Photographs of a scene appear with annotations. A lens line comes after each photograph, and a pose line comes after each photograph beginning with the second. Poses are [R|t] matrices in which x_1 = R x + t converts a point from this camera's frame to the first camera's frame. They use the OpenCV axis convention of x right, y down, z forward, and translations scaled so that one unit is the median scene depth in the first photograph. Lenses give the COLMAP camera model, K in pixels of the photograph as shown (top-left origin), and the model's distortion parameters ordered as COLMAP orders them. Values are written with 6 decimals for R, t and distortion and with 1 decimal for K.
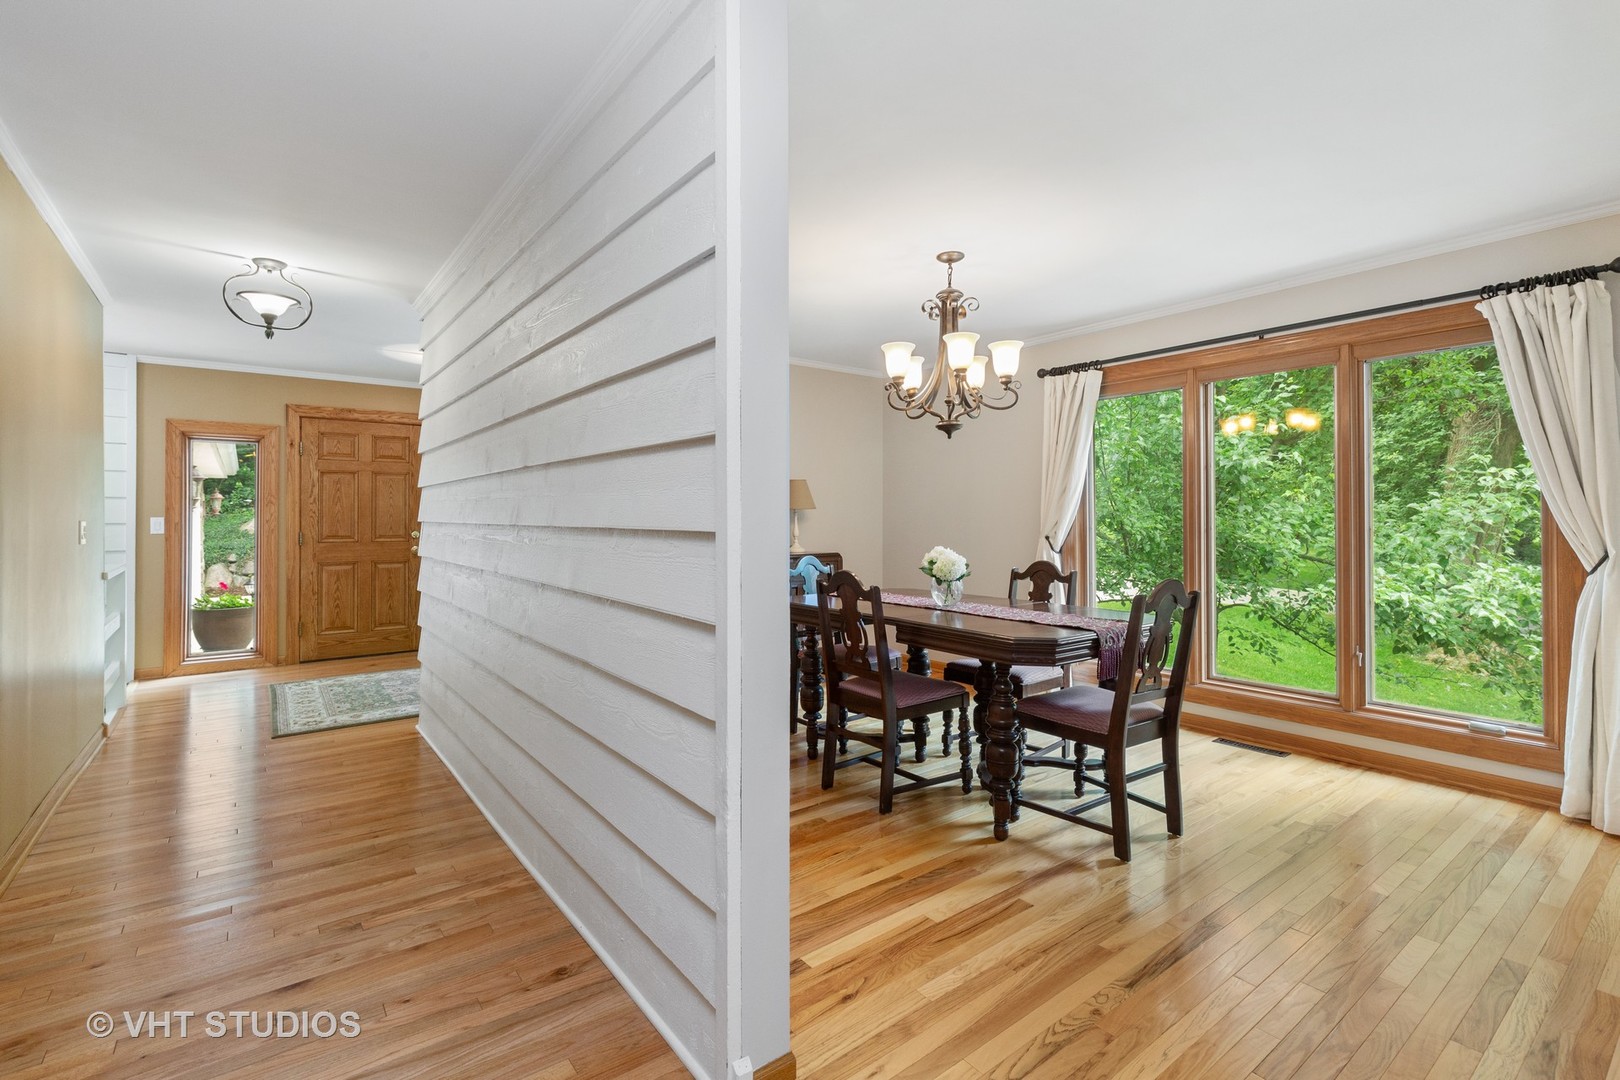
lens RADIAL K [[735.0, 0, 806.9], [0, 735.0, 515.5], [0, 0, 1]] dist [0.007604, -0.002387]
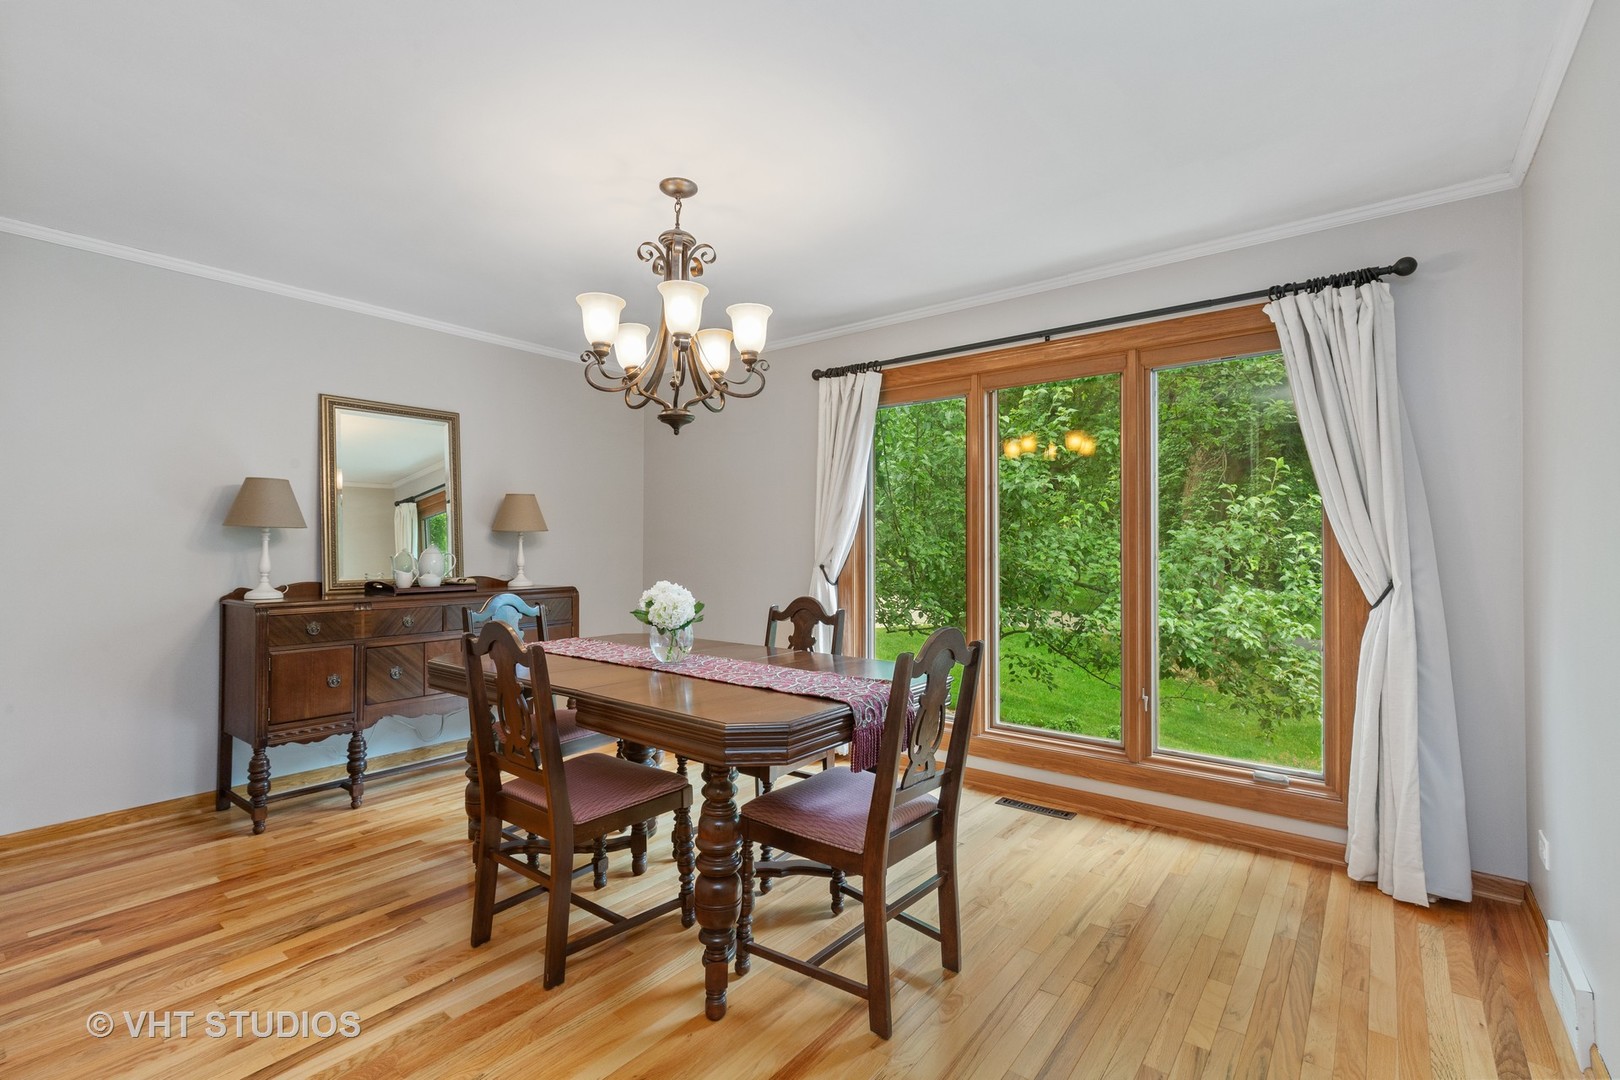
lens RADIAL K [[735.0, 0, 808.7], [0, 735.0, 542.6], [0, 0, 1]] dist [0.007604, -0.002387]
pose [[0.967257, 0.003709, 0.253770, 0.135901], [-0.004160, 0.999991, 0.001238, 0.001708], [-0.253763, -0.002253, 0.967264, 0.254637]]
